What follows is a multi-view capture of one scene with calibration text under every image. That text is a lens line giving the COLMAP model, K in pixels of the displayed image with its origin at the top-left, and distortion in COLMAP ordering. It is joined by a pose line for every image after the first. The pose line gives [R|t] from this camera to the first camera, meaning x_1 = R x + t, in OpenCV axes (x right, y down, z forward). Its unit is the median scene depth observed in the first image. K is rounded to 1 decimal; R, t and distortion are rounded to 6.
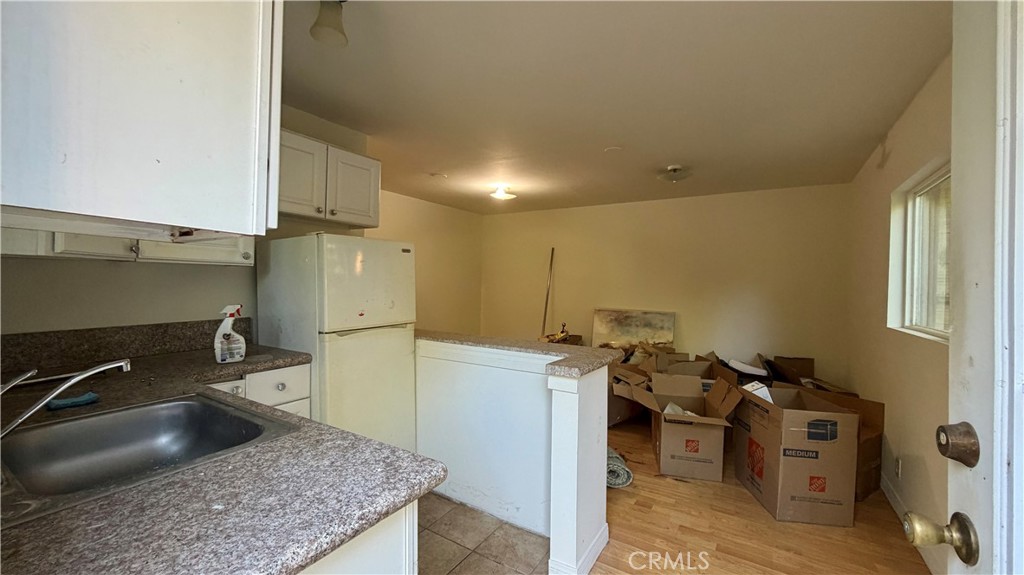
lens RADIAL K [[407.4, 0, 514.6], [0, 407.4, 287.7], [0, 0, 1]] dist [-0.000091, -0.000066]
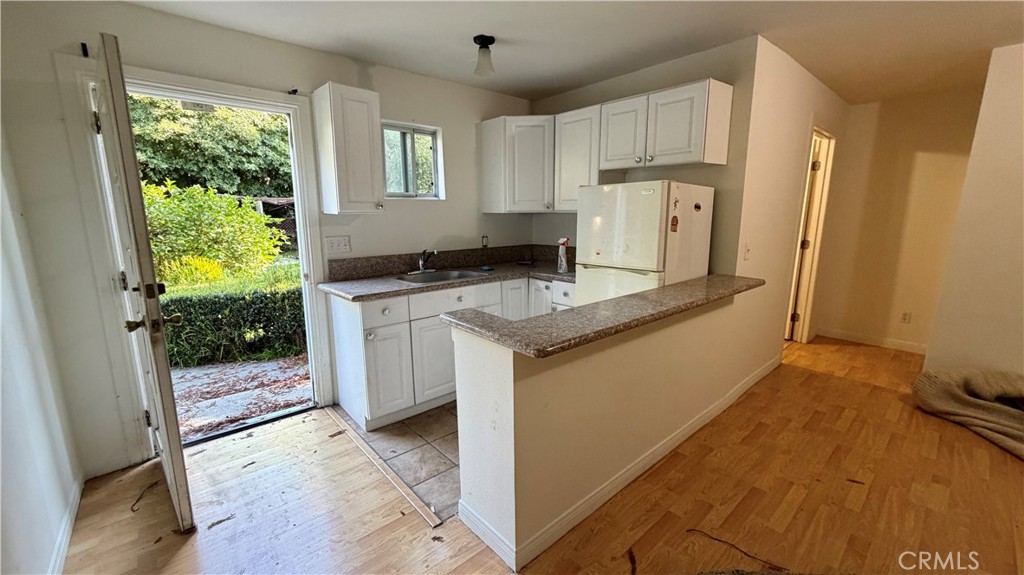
lens RADIAL K [[407.4, 0, 514.6], [0, 407.4, 287.7], [0, 0, 1]] dist [-0.000091, -0.000066]
pose [[-0.287095, 0.162757, -0.943974, 0.382165], [-0.012440, 0.984743, 0.173570, -0.017420], [0.957821, 0.061574, -0.280690, 0.519534]]
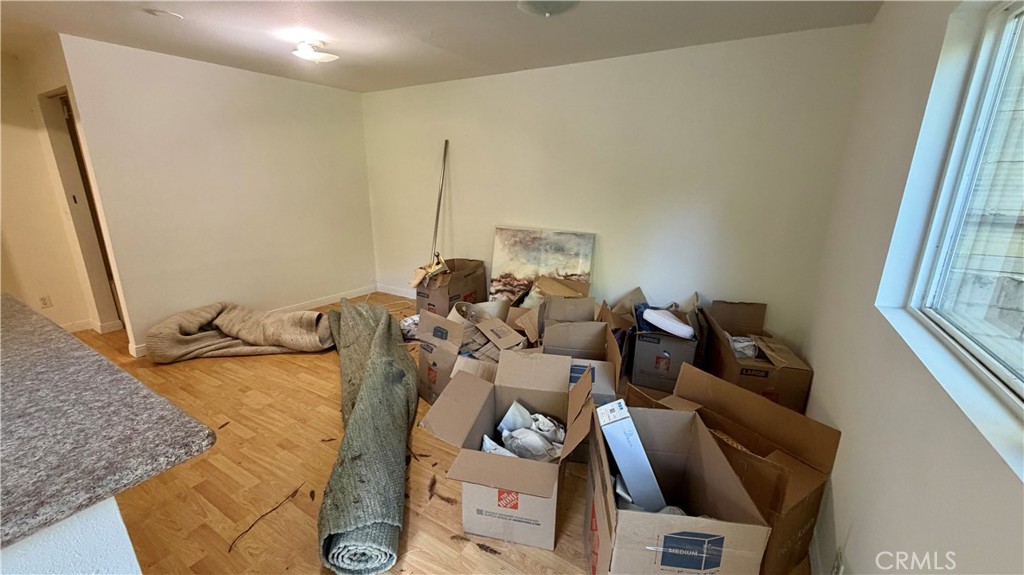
lens RADIAL K [[407.4, 0, 514.6], [0, 407.4, 287.7], [0, 0, 1]] dist [-0.000091, -0.000066]
pose [[0.999836, -0.015518, 0.009349, 0.263734], [0.012570, 0.965837, 0.258846, -0.039233], [-0.013046, -0.258686, 0.965873, 0.298205]]
